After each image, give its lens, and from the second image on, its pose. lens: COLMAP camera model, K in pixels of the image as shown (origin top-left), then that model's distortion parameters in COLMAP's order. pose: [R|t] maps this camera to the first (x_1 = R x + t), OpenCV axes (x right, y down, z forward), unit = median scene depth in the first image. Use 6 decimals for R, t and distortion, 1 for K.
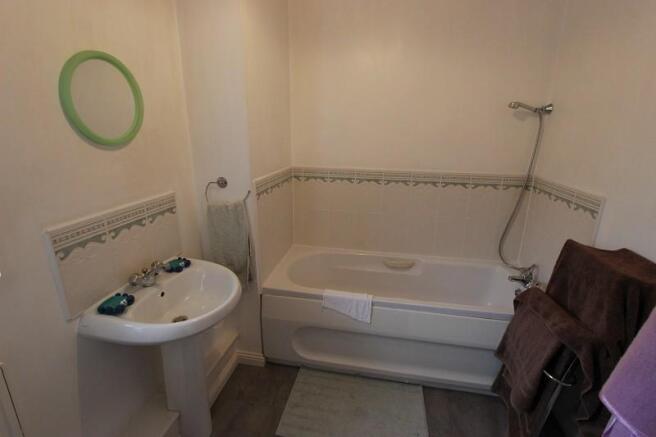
lens RADIAL K [[309.9, 0, 328.1], [0, 309.9, 216.7], [0, 0, 1]] dist [0.000594, 0.000083]
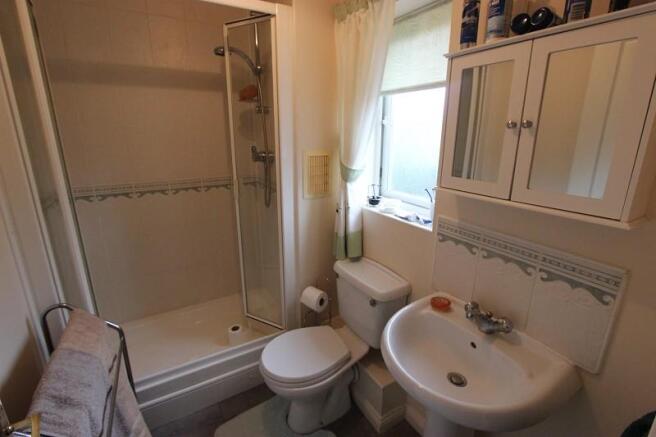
lens RADIAL K [[309.9, 0, 328.7], [0, 309.9, 216.4], [0, 0, 1]] dist [0.000594, 0.000083]
pose [[-0.768559, 0.144434, -0.623262, 0.218209], [-0.204292, 0.867780, 0.453016, -0.340172], [0.606285, 0.475497, -0.637433, 1.157586]]
